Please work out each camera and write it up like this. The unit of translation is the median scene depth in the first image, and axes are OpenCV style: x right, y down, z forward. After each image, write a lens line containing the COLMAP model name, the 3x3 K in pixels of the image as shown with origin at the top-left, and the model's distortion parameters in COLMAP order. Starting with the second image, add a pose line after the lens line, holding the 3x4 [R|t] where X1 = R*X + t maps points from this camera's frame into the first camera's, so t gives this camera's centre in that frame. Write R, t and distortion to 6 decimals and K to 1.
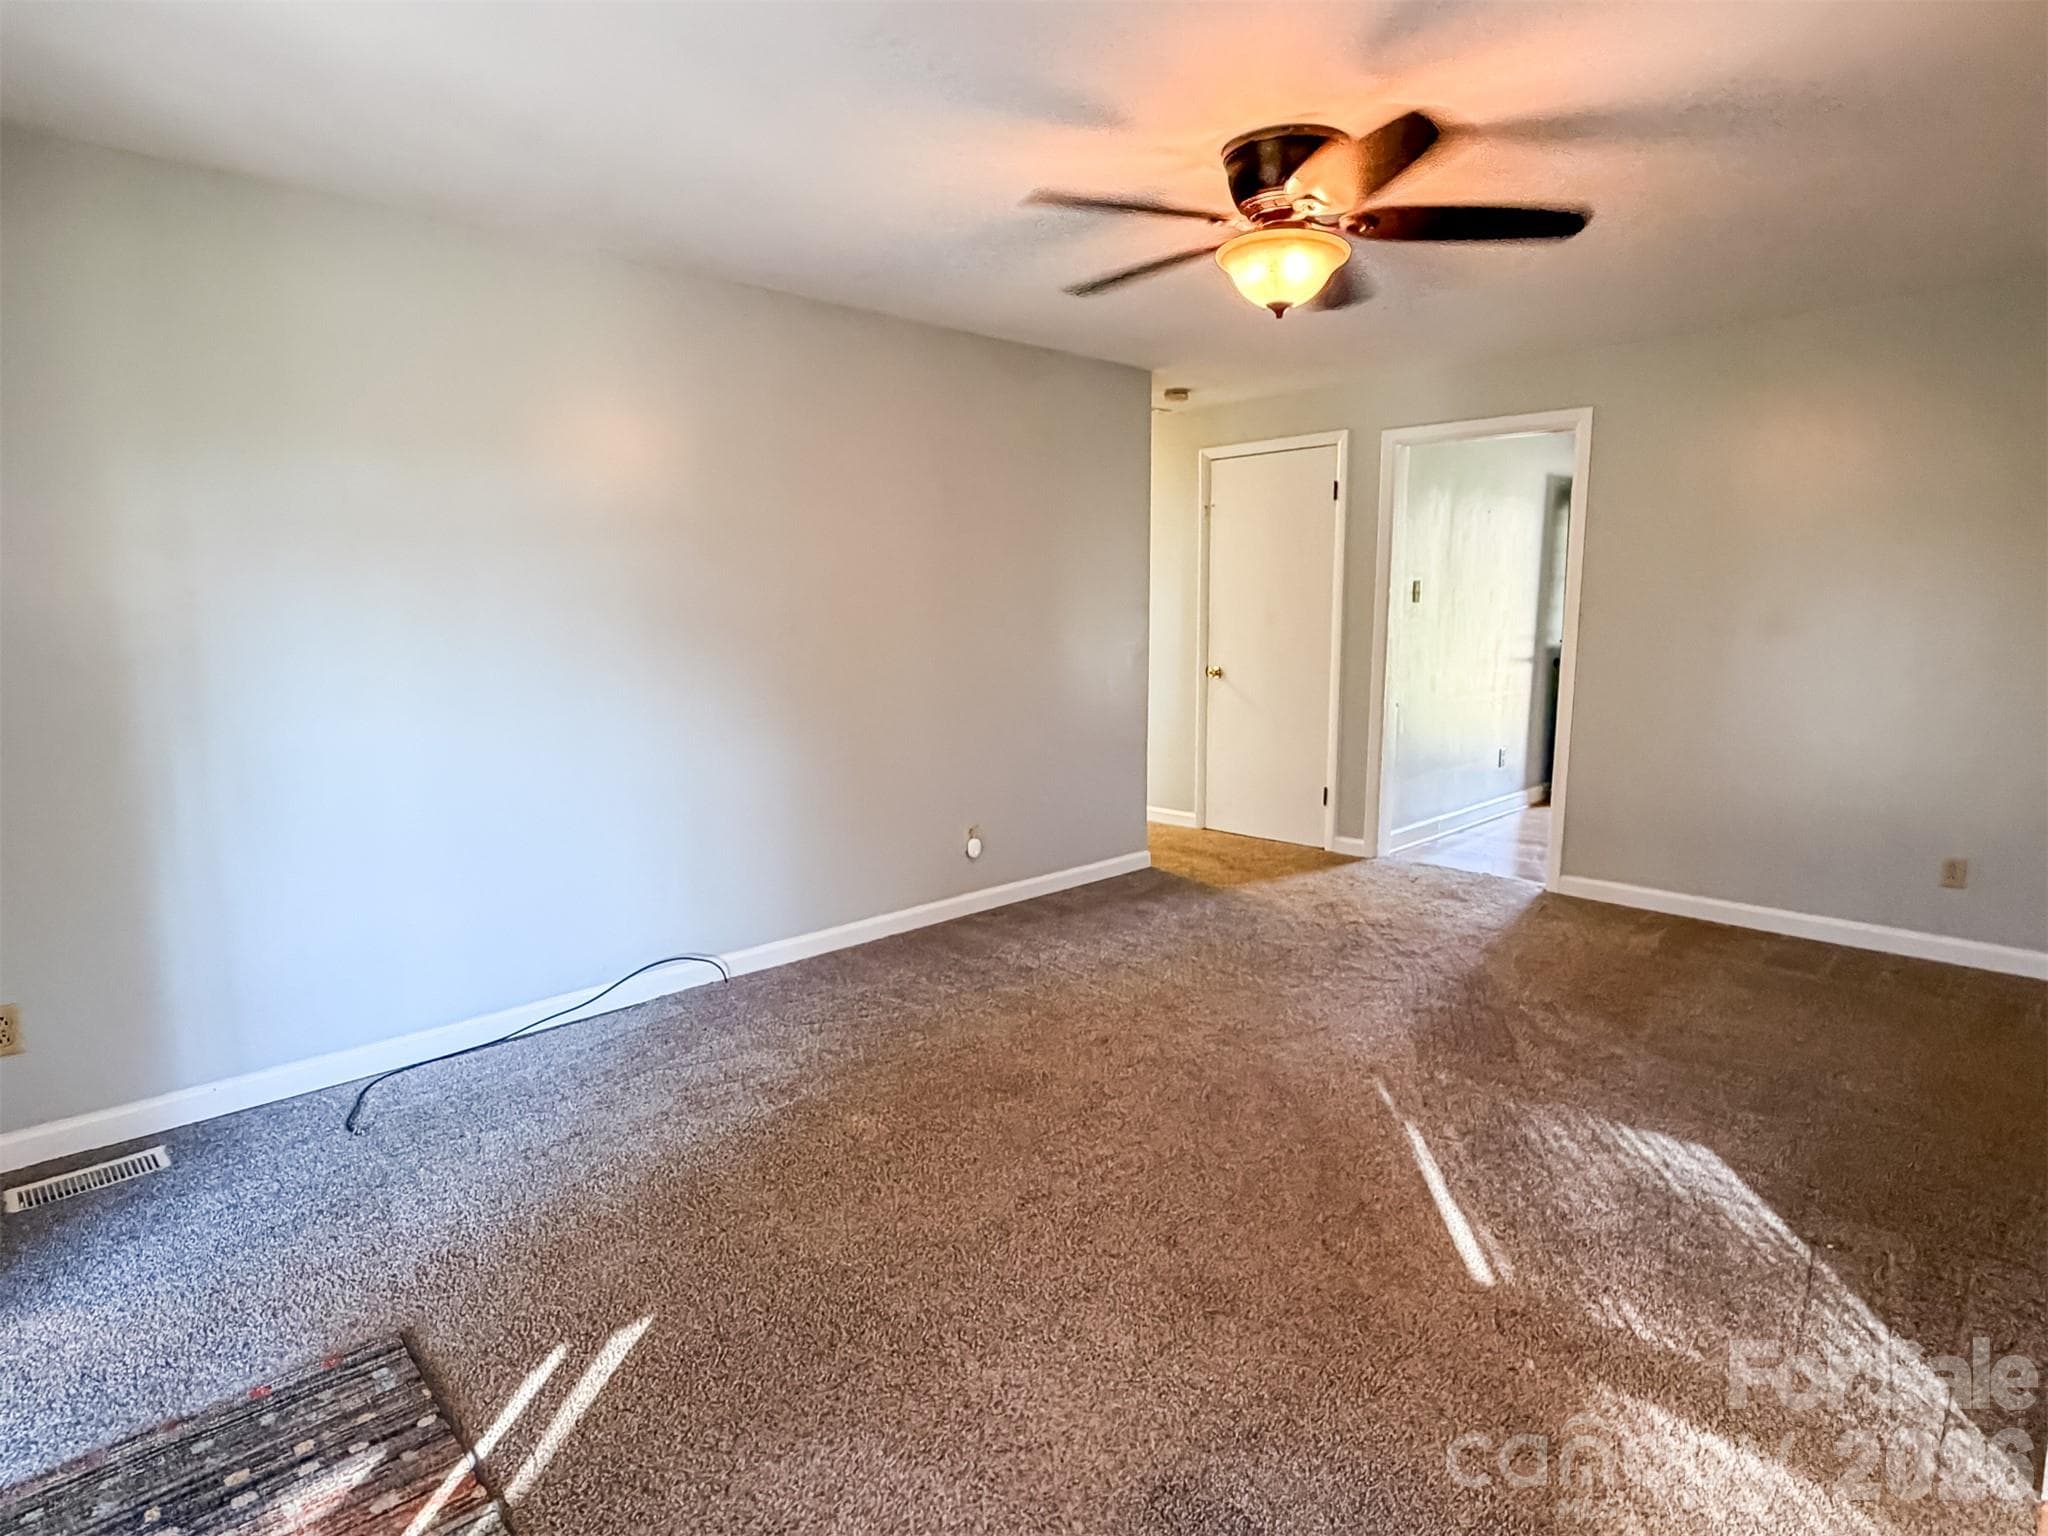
lens RADIAL K [[1096.6, 0, 1027.2], [0, 1096.6, 766.5], [0, 0, 1]] dist [0.000772, 0.001508]
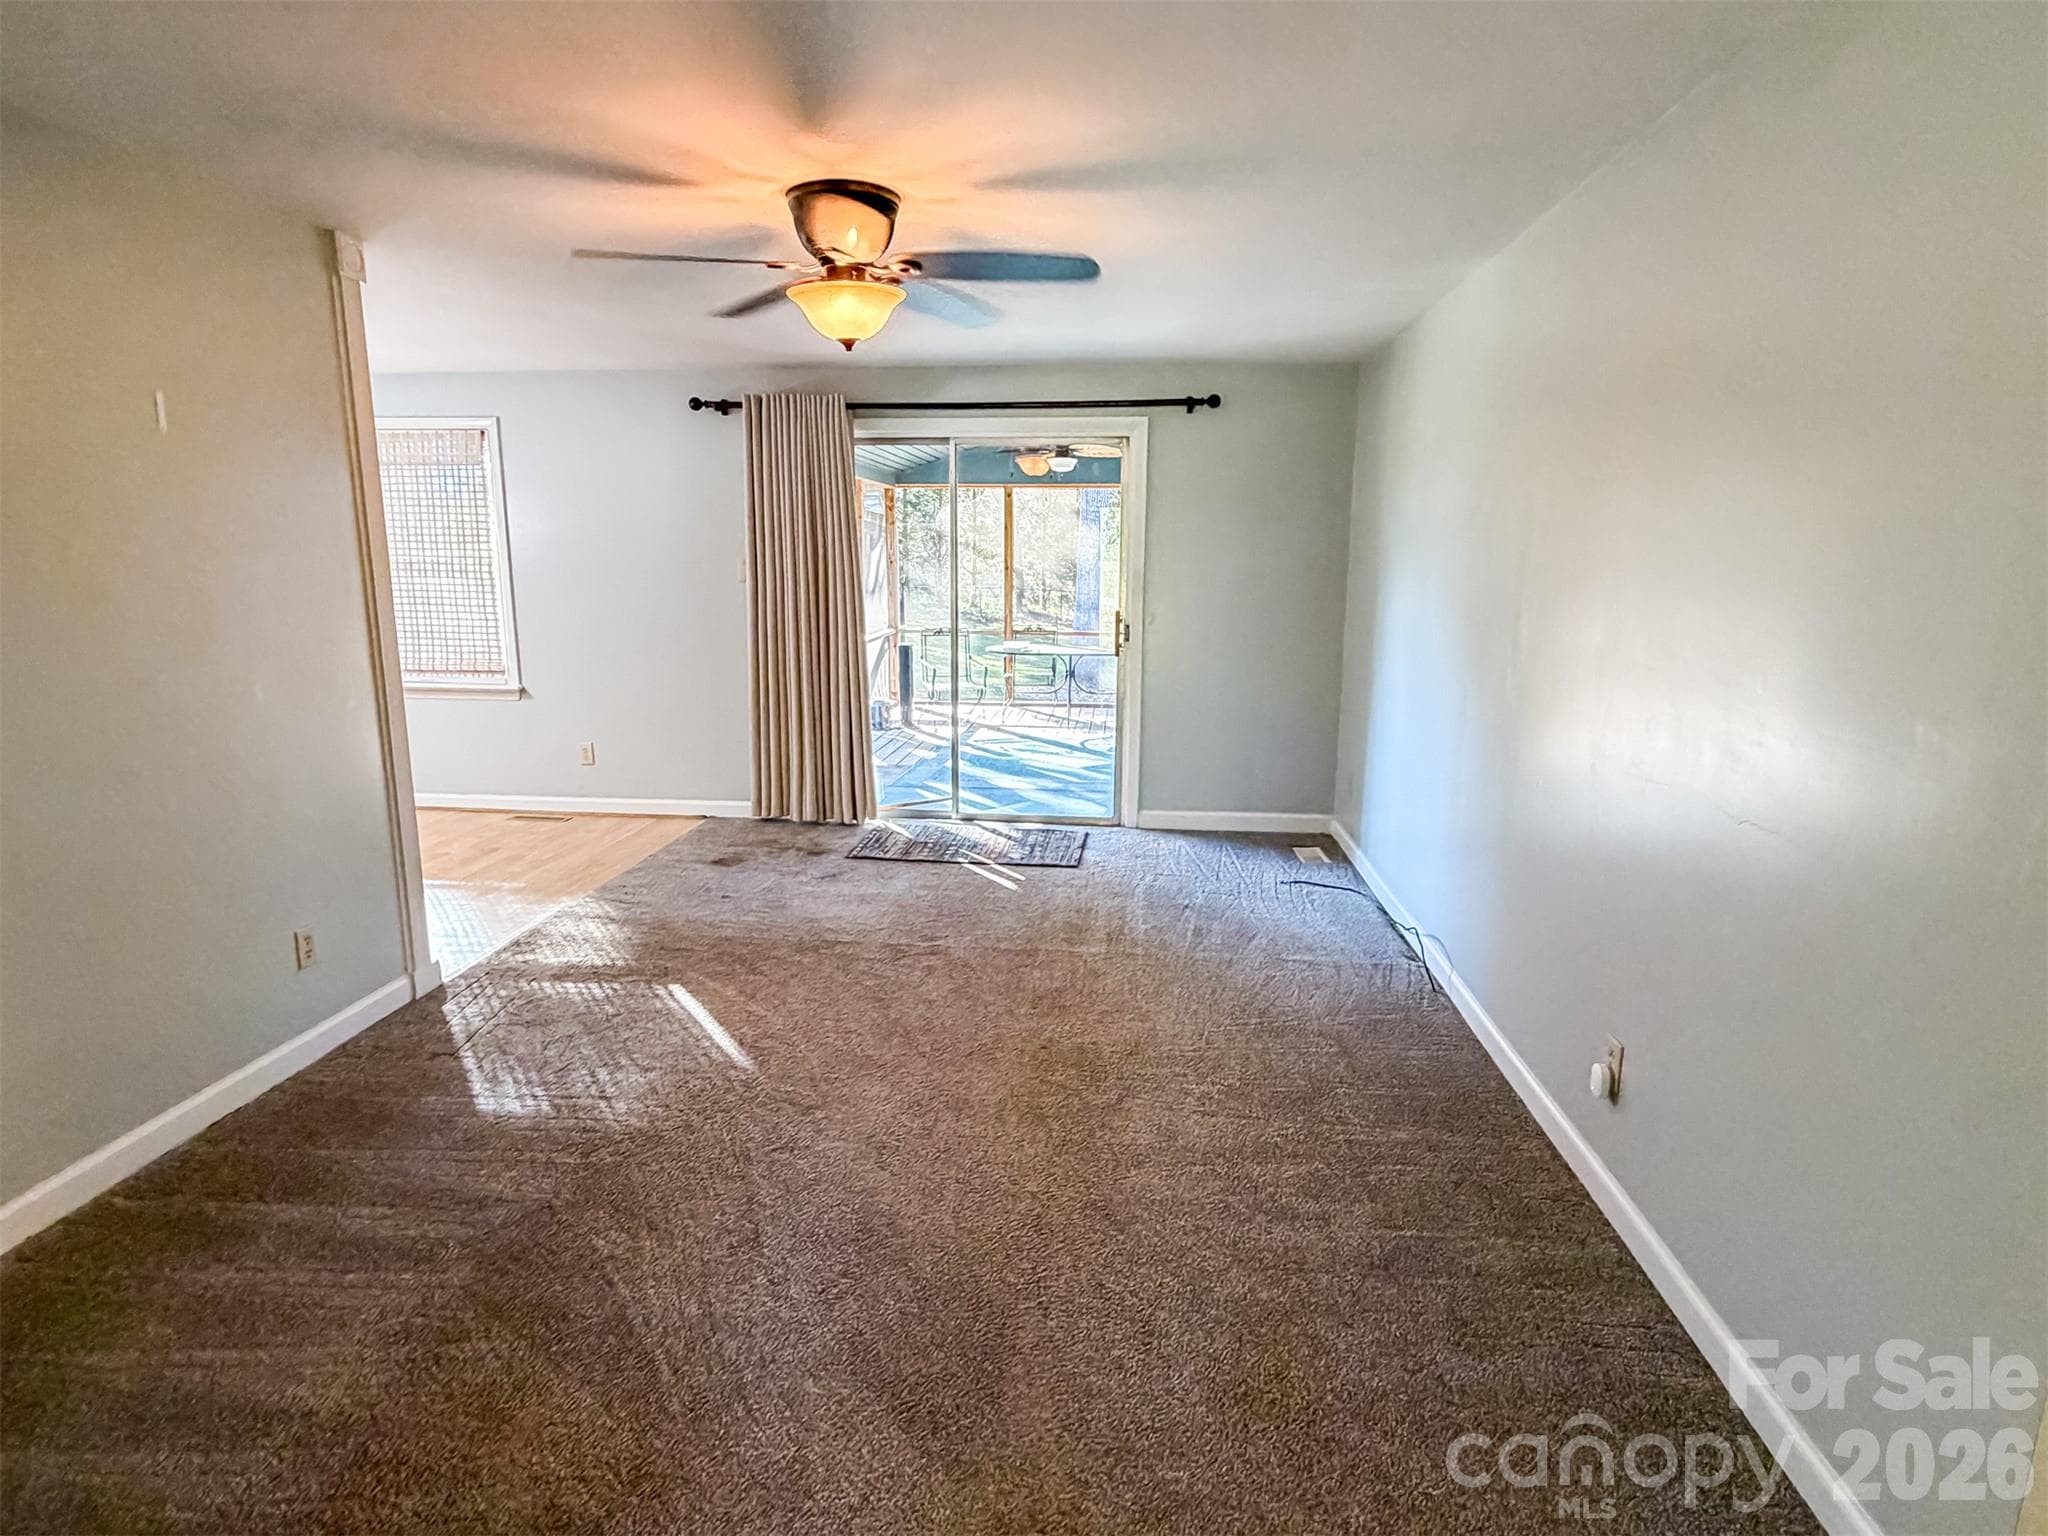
lens RADIAL K [[1096.6, 0, 1024.9], [0, 1096.6, 764.0], [0, 0, 1]] dist [0.000772, 0.001508]
pose [[-0.759721, 0.120541, -0.638979, 1.134332], [-0.097921, 0.950254, 0.295685, -0.461081], [0.642834, 0.287207, -0.710124, 2.659007]]
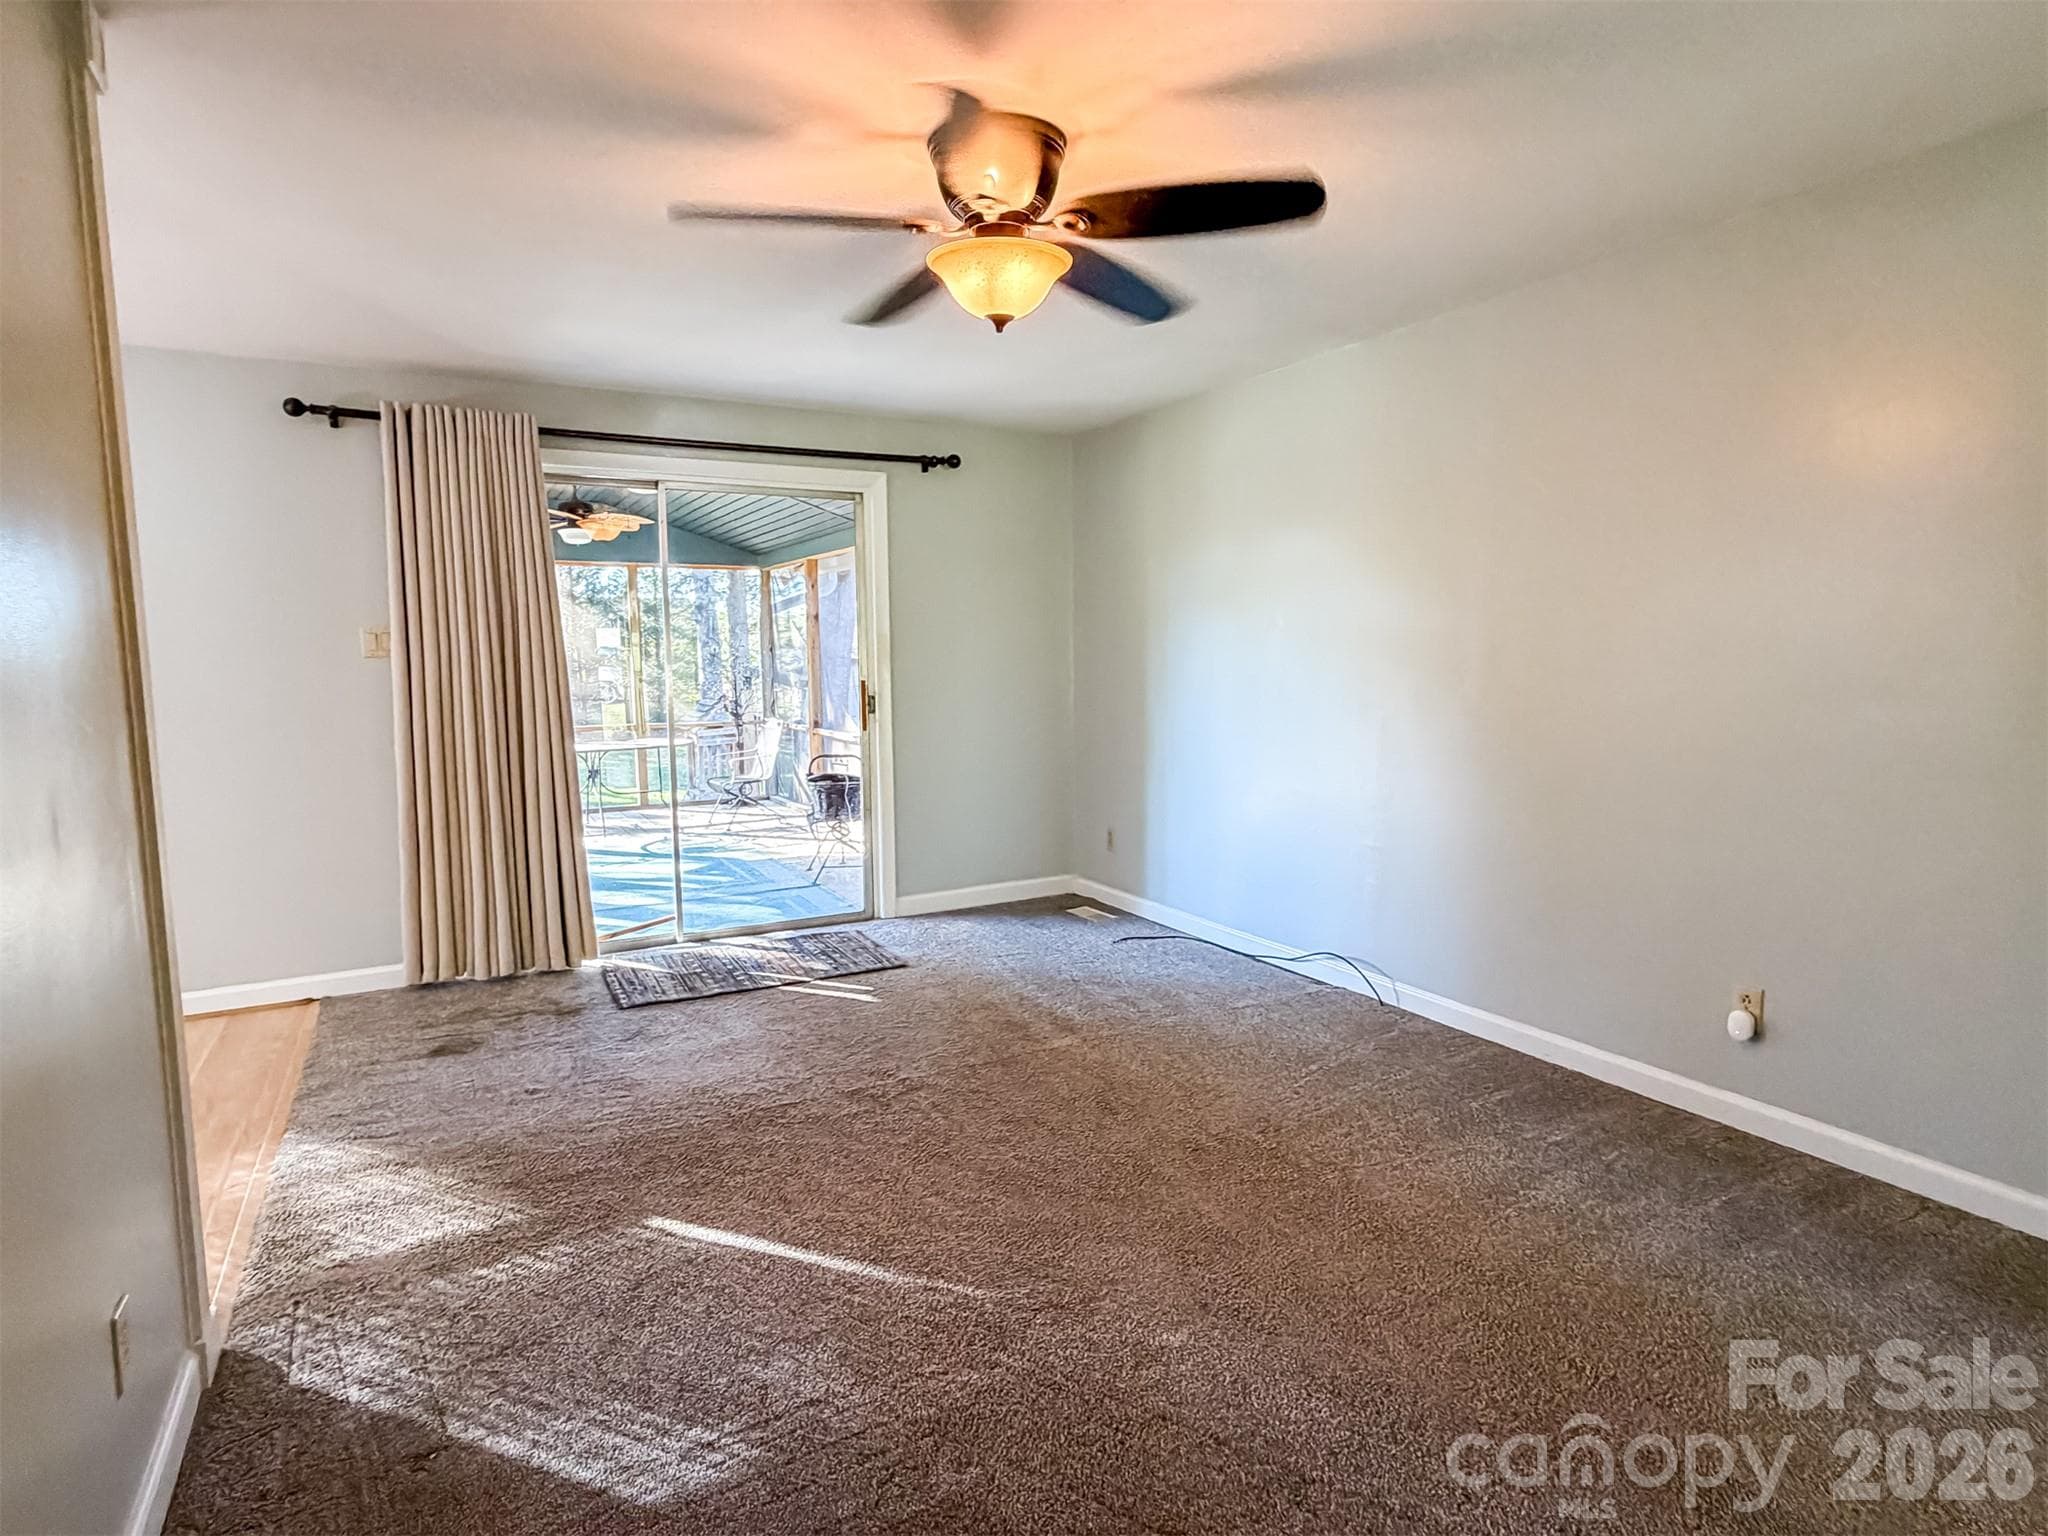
lens RADIAL K [[1096.6, 0, 1030.4], [0, 1096.6, 767.7], [0, 0, 1]] dist [0.000772, 0.001508]
pose [[-0.257717, 0.112143, -0.959691, 1.486859], [-0.128321, 0.980471, 0.149030, -0.256106], [0.957662, 0.161556, -0.238294, 1.705342]]
